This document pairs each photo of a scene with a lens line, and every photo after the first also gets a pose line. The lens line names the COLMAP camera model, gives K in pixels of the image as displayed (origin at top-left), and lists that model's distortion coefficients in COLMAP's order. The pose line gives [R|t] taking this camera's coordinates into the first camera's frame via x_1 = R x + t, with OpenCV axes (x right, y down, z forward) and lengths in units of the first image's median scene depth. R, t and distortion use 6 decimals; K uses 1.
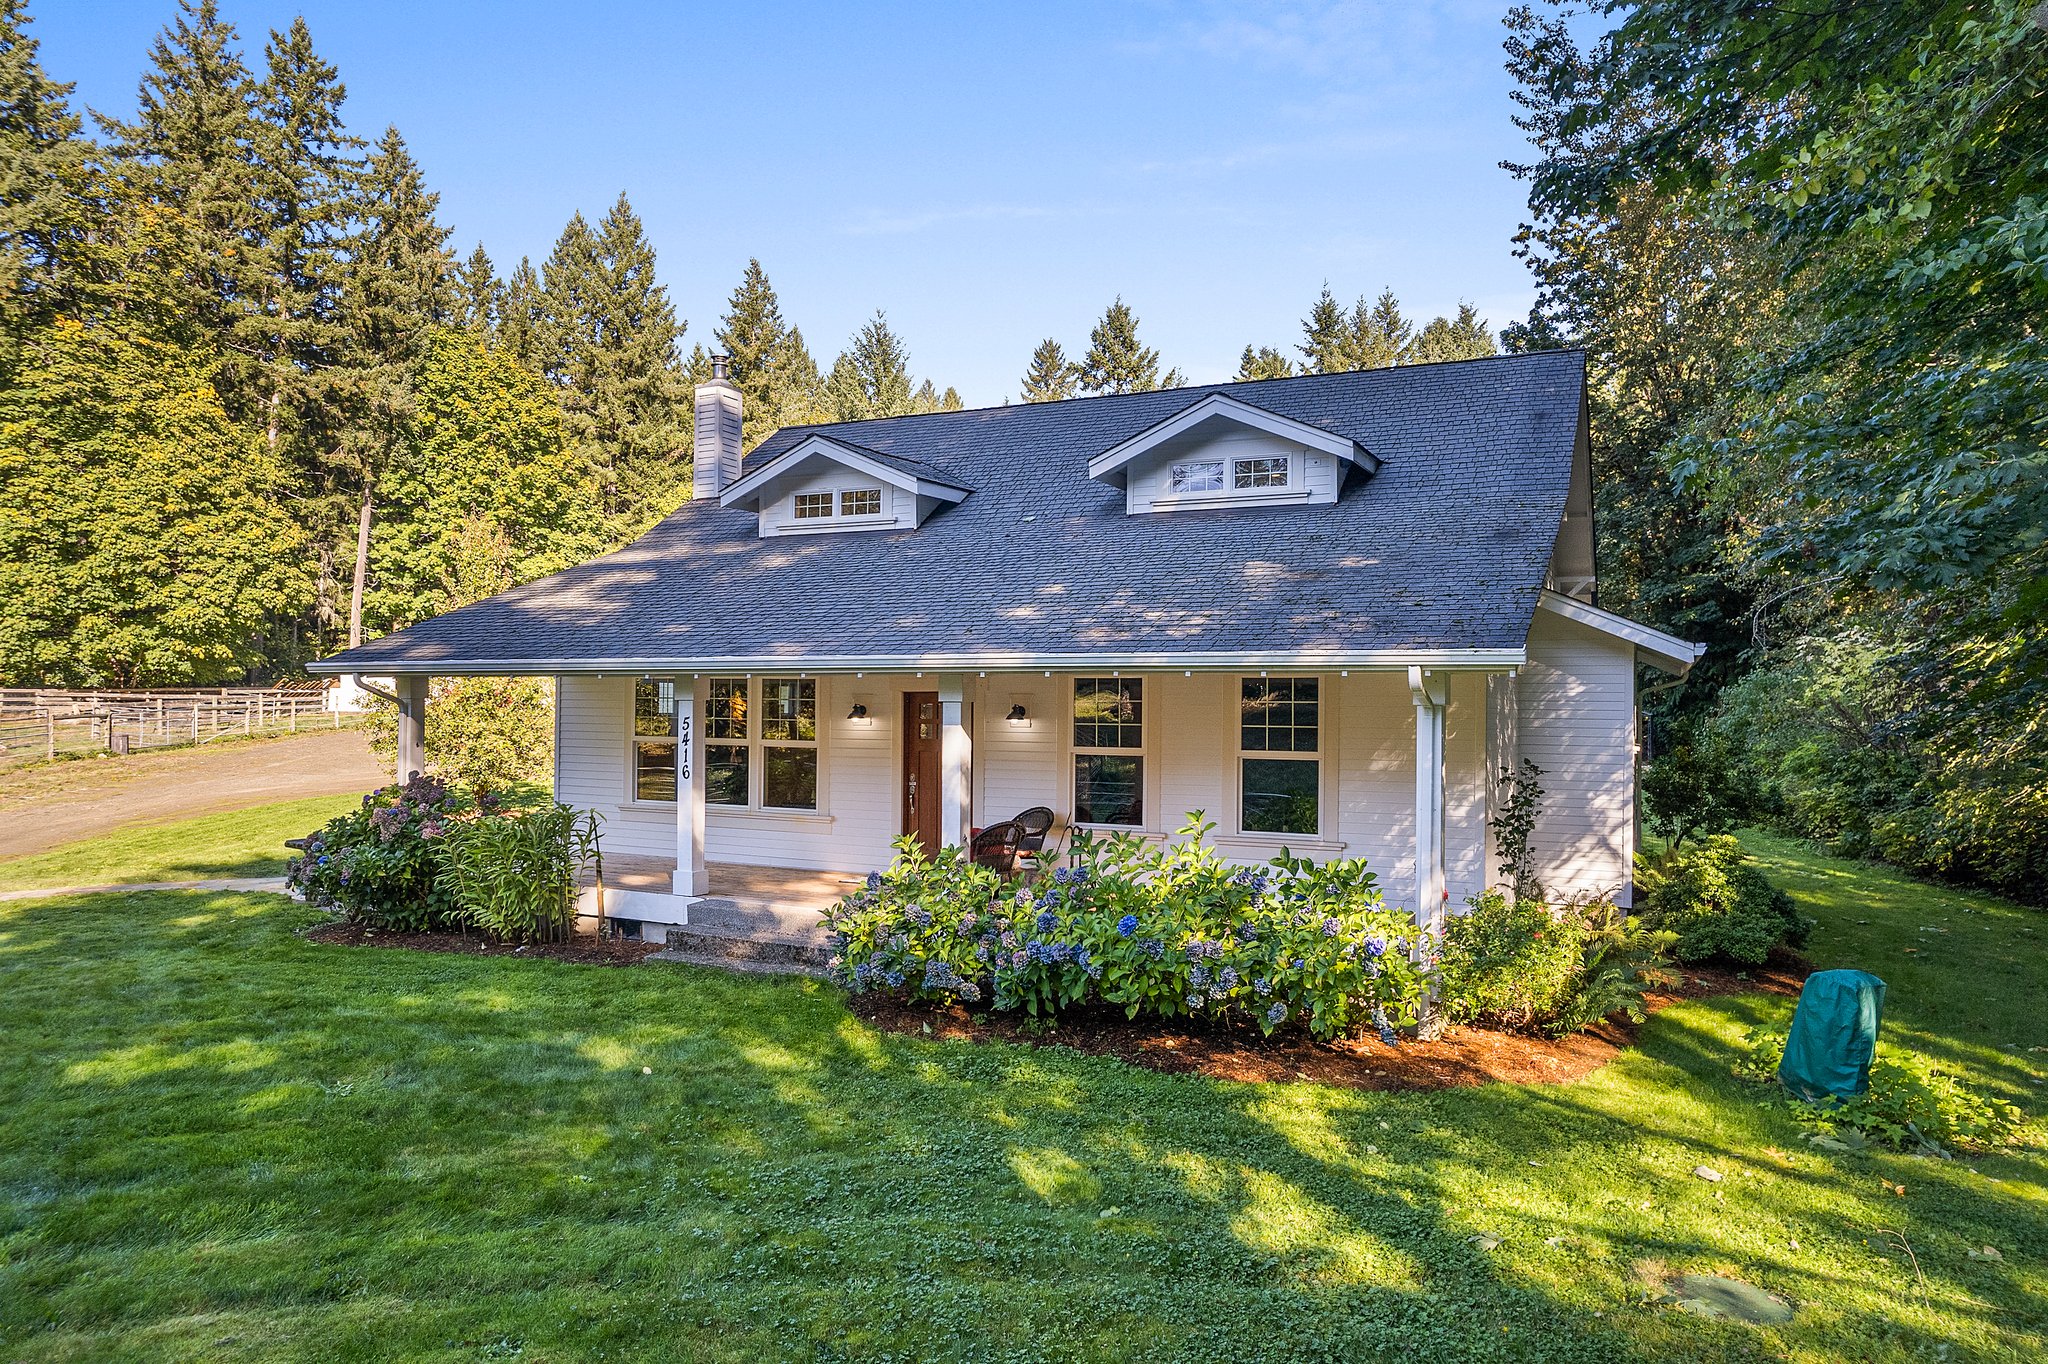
lens RADIAL K [[1305.2, 0, 1024.0], [0, 1305.2, 682.0], [0, 0, 1]] dist [-0.067494, 0.063570]
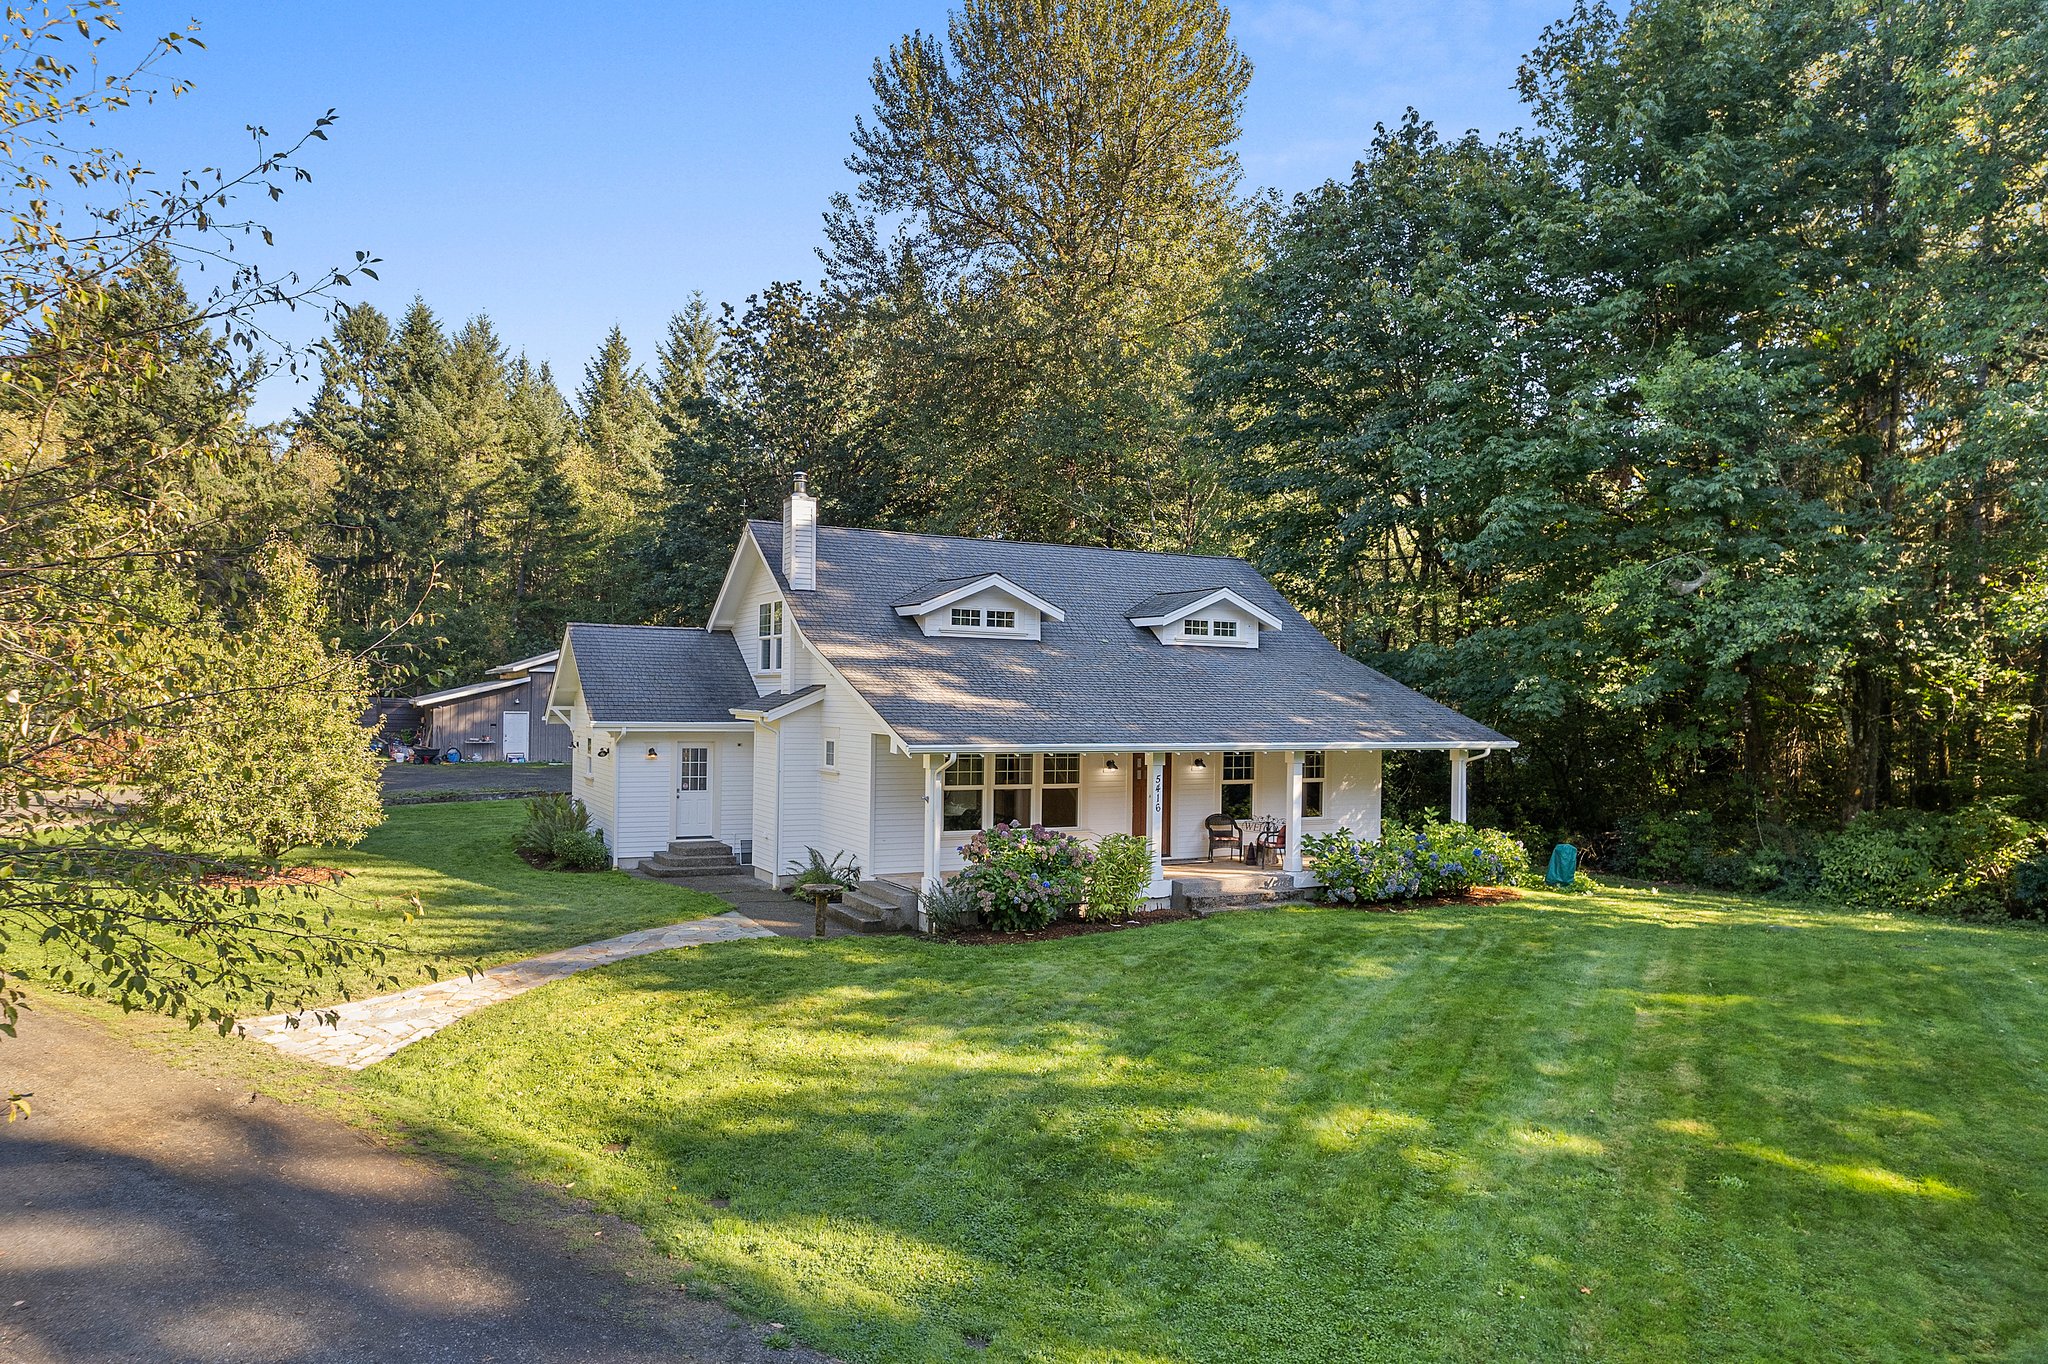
lens RADIAL K [[1305.2, 0, 1024.0], [0, 1305.2, 682.0], [0, 0, 1]] dist [-0.067494, 0.063570]
pose [[0.593676, 0.008218, 0.804662, -0.343838], [-0.023584, 0.999696, 0.007190, -0.020547], [-0.804359, -0.023246, 0.593689, 0.025683]]
